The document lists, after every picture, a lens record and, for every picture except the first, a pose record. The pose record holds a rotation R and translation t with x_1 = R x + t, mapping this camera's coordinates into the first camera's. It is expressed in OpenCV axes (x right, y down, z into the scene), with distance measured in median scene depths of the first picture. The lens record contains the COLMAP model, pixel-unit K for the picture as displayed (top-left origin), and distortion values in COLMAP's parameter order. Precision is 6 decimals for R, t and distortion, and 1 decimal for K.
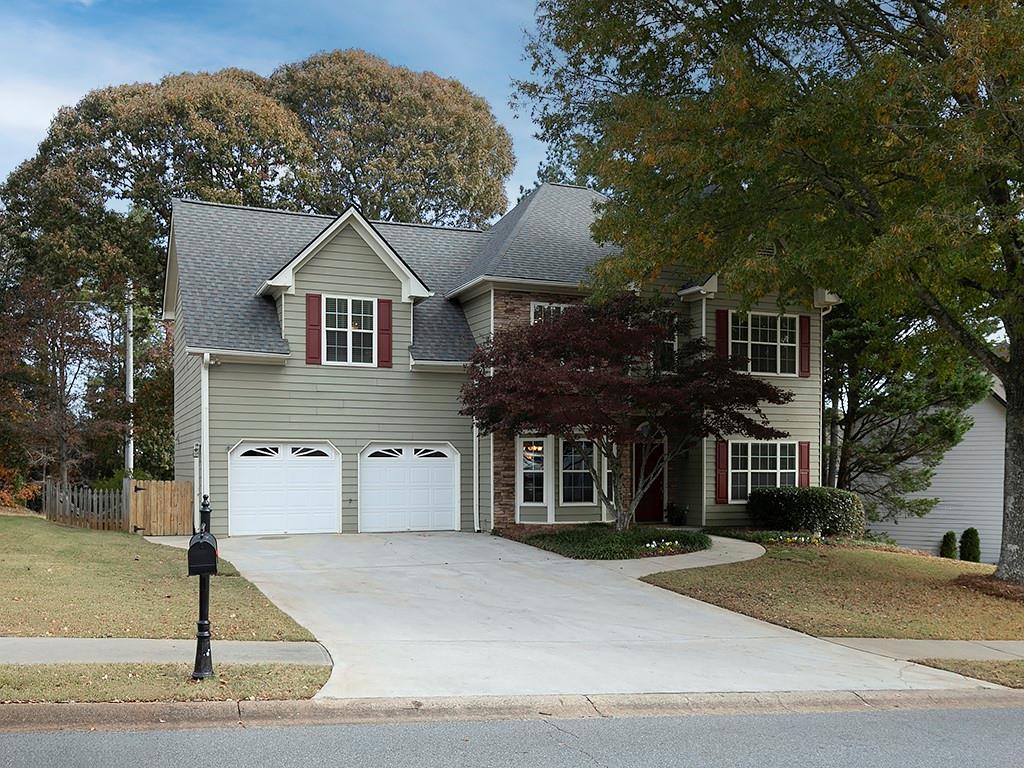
lens RADIAL K [[1004.1, 0, 512.0], [0, 1004.1, 384.0], [0, 0, 1]] dist [0.001216, 0.000881]
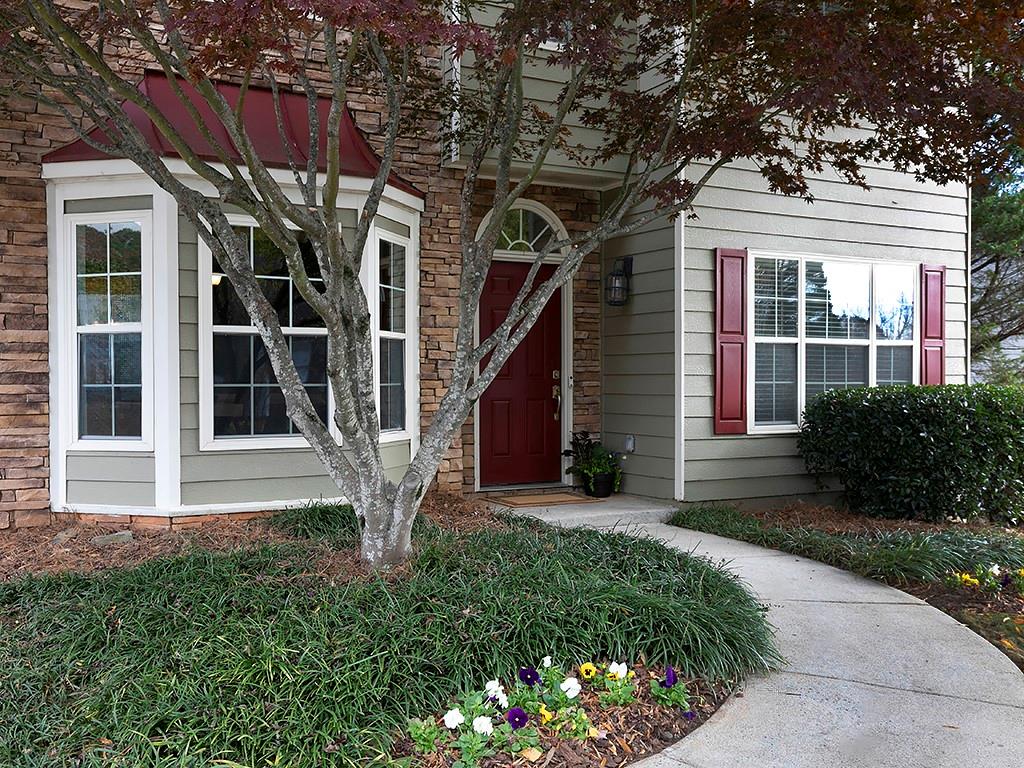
lens RADIAL K [[1003.6, 0, 512.0], [0, 1003.6, 384.0], [0, 0, 1]] dist [-0.012423, -0.011370]
pose [[0.995654, -0.003840, 0.093046, 0.108694], [-0.004086, 0.996386, 0.084844, 0.077579], [-0.093036, -0.084855, 0.992040, 0.704206]]
